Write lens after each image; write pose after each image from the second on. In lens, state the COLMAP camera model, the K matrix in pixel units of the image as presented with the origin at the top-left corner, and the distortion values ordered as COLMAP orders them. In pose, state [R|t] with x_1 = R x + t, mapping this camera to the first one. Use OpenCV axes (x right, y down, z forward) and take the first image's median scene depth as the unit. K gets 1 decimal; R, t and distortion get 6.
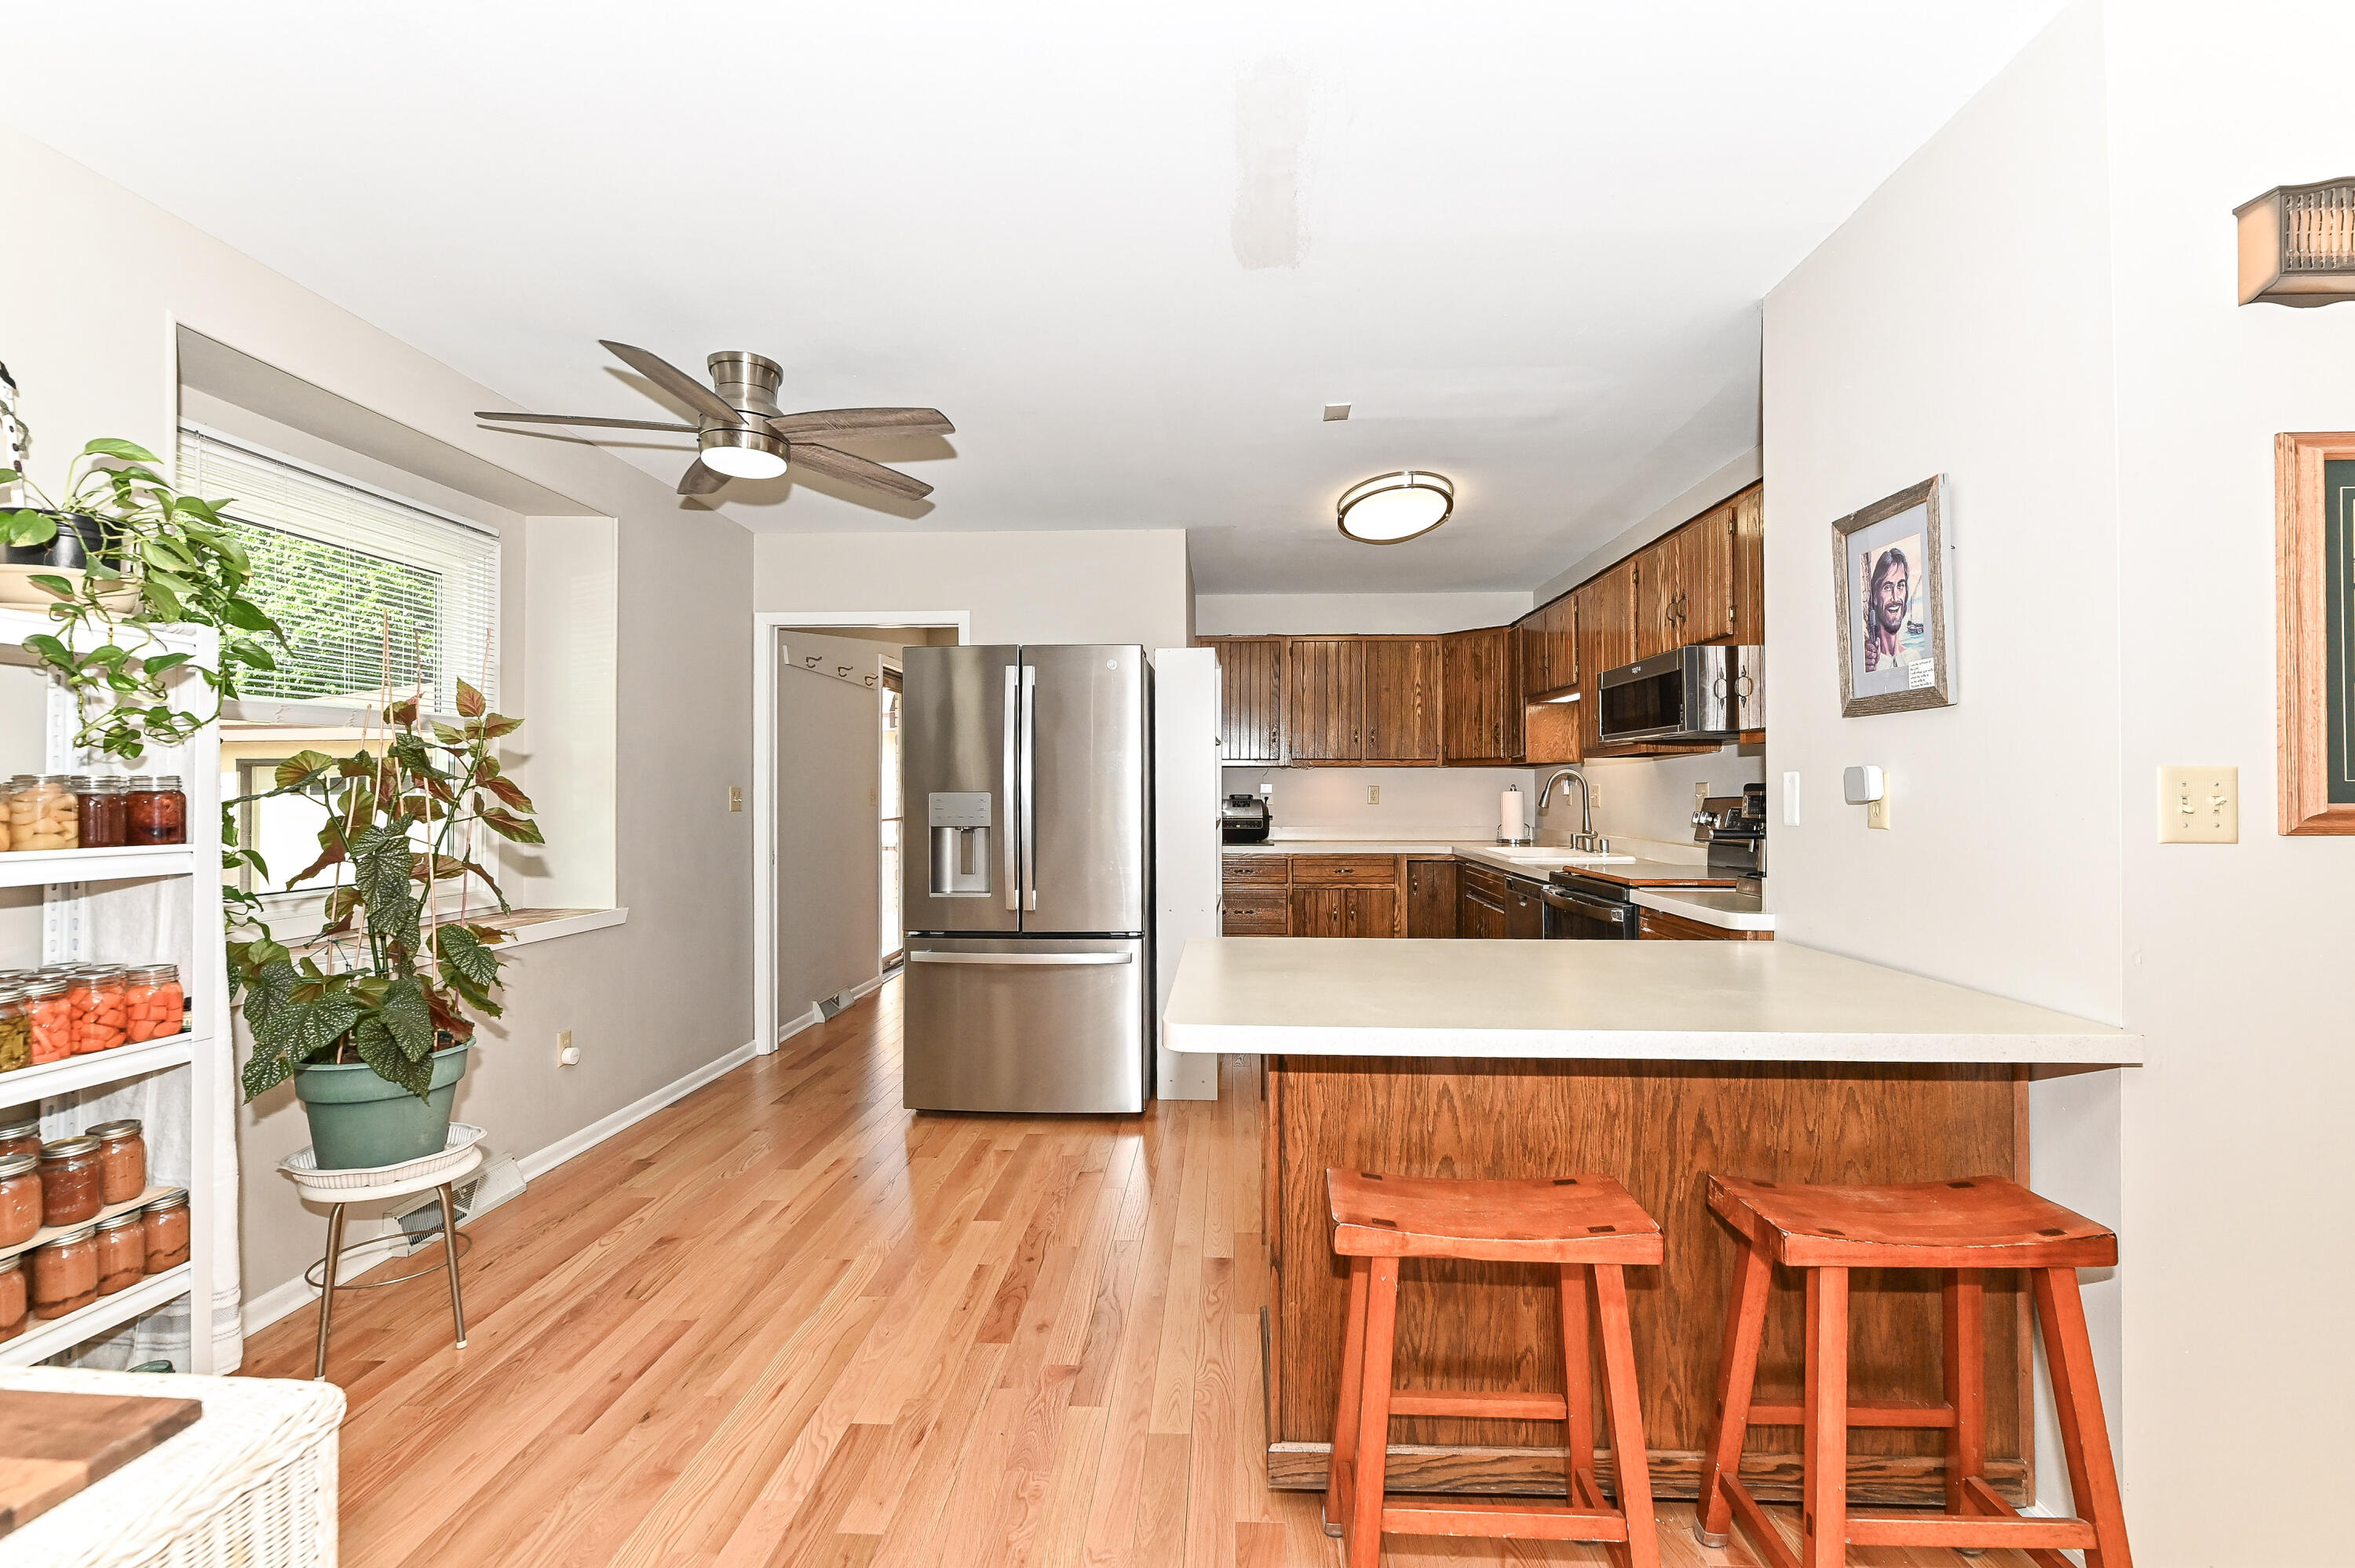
lens RADIAL K [[1076.8, 0, 1177.5], [0, 1076.8, 784.0], [0, 0, 1]] dist [0.008551, 0.000045]
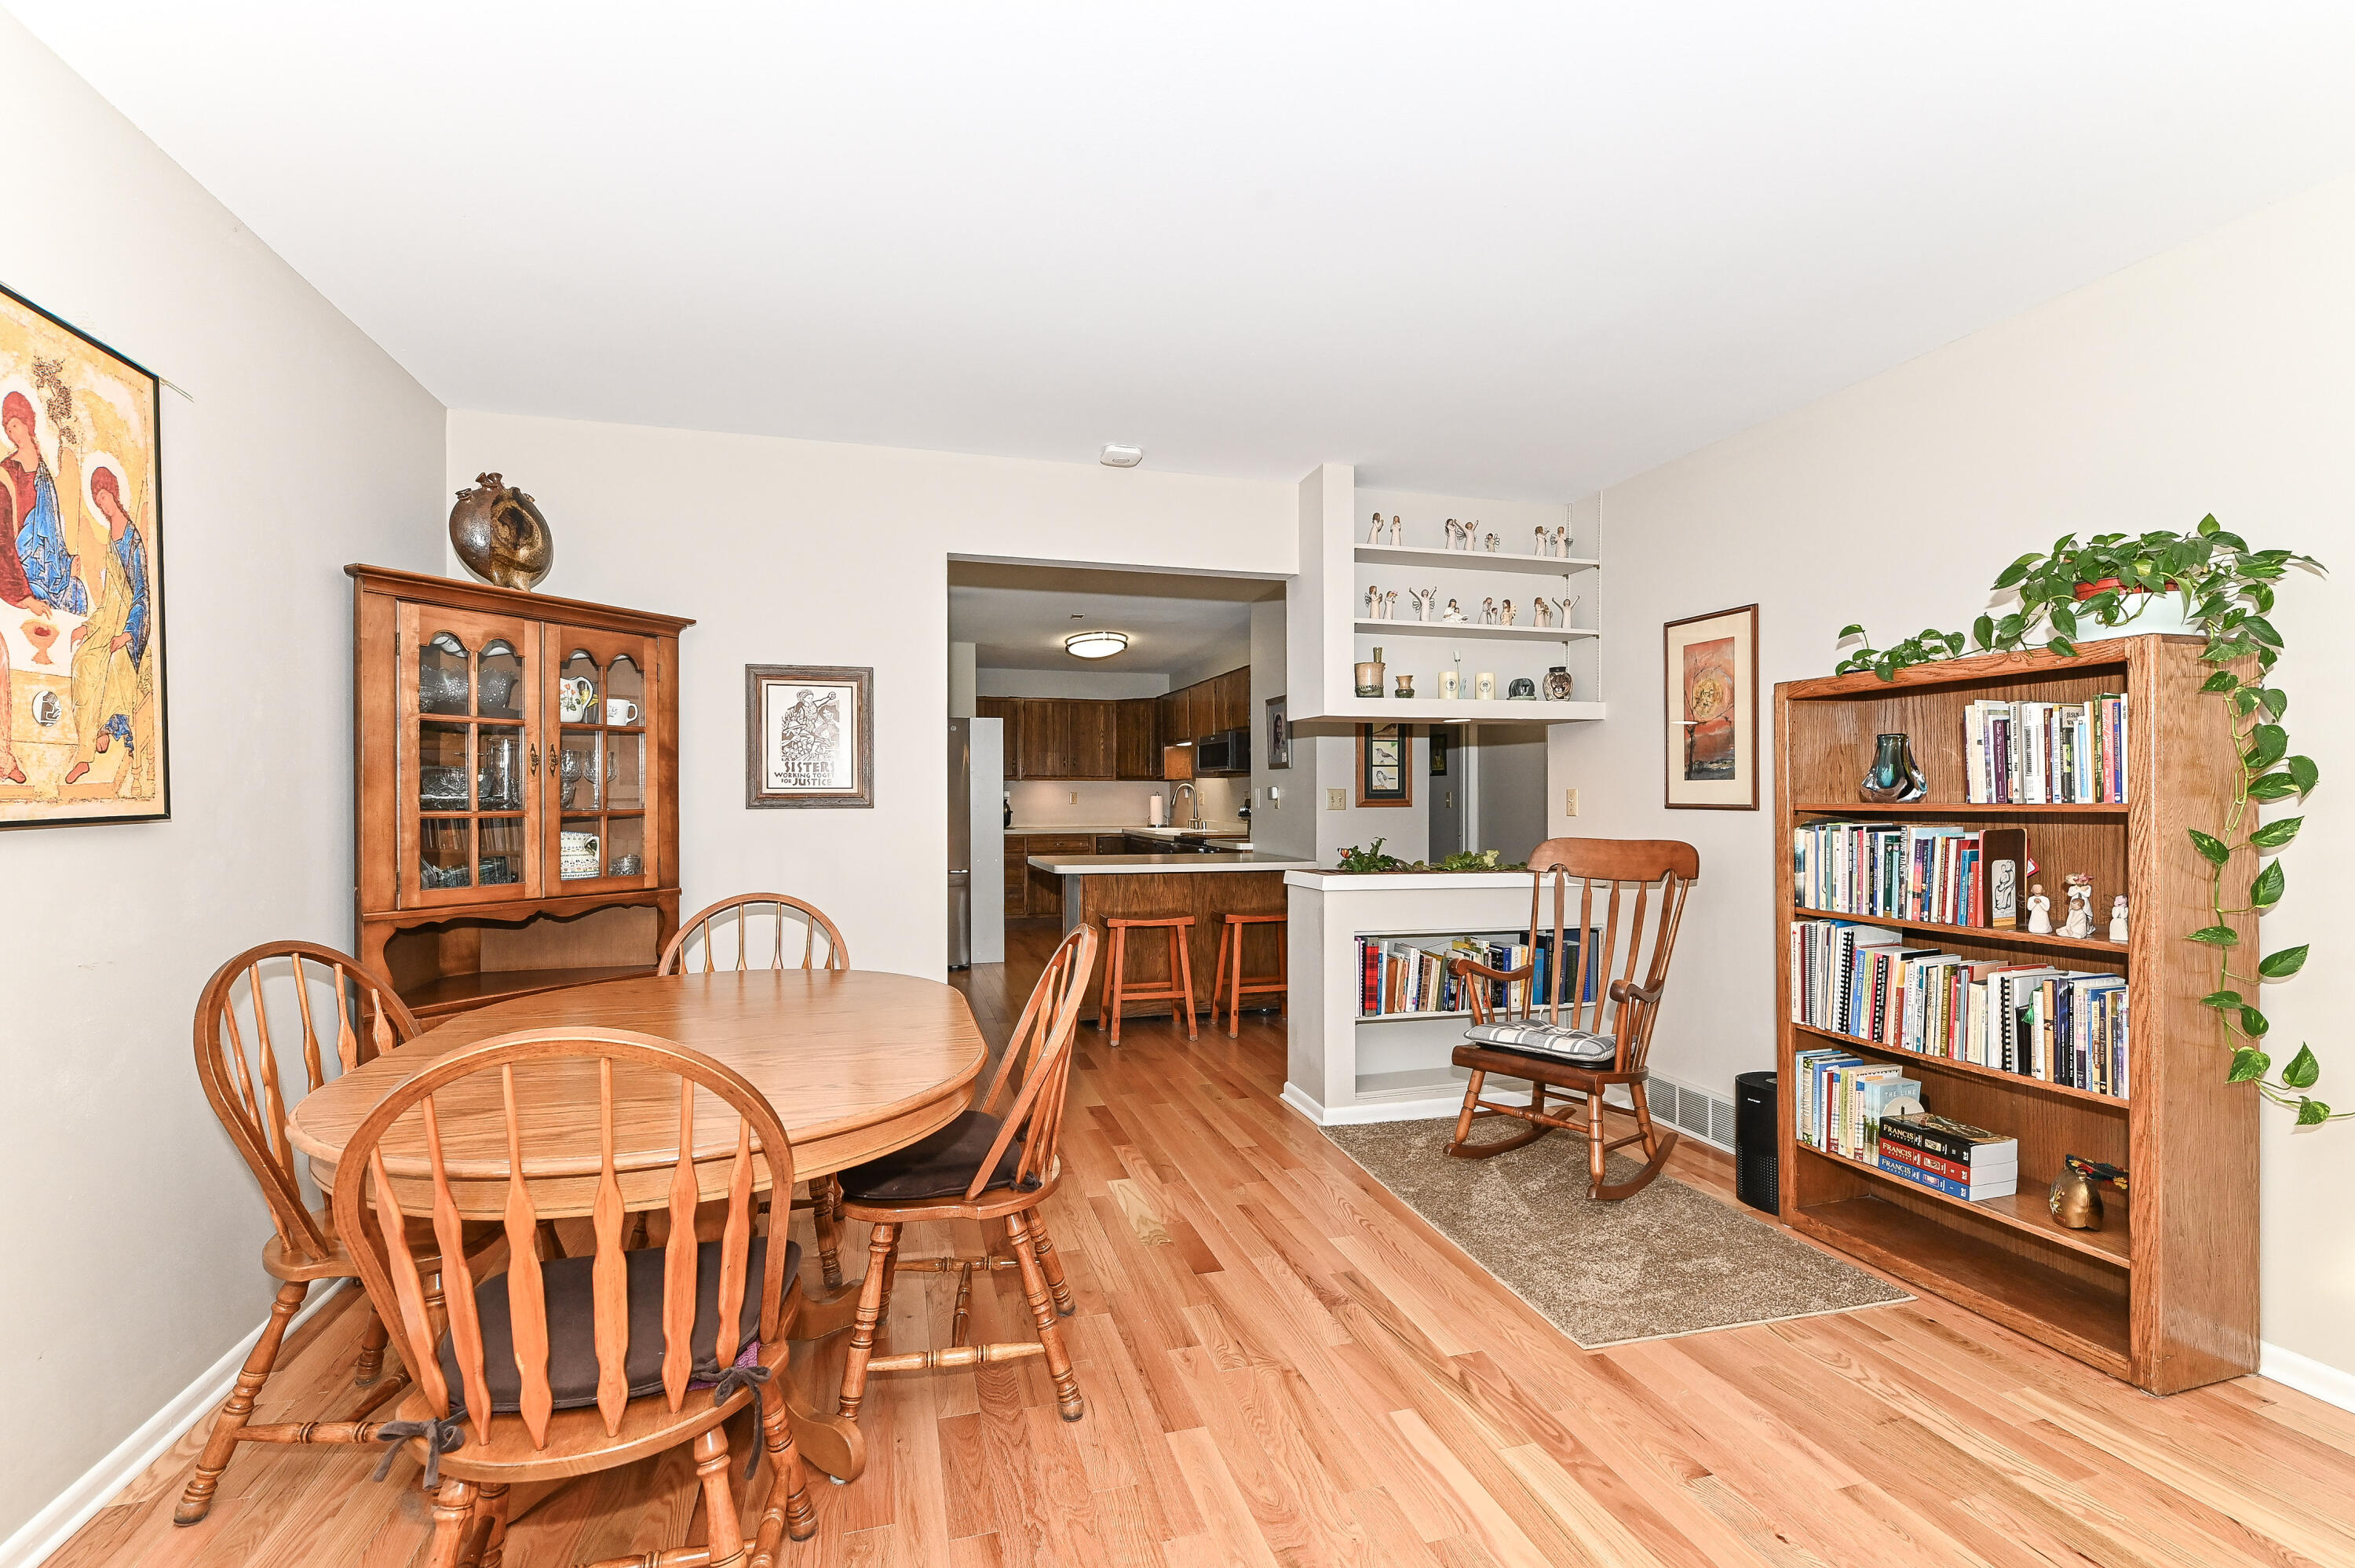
lens RADIAL K [[1046.4, 0, 1190.0], [0, 1046.4, 797.4], [0, 0, 1]] dist [0.003518, 0.000073]
pose [[0.945419, -0.004626, 0.325825, -0.390990], [0.001652, 0.999954, 0.009404, -0.010659], [-0.325854, -0.008353, 0.945383, -1.271671]]
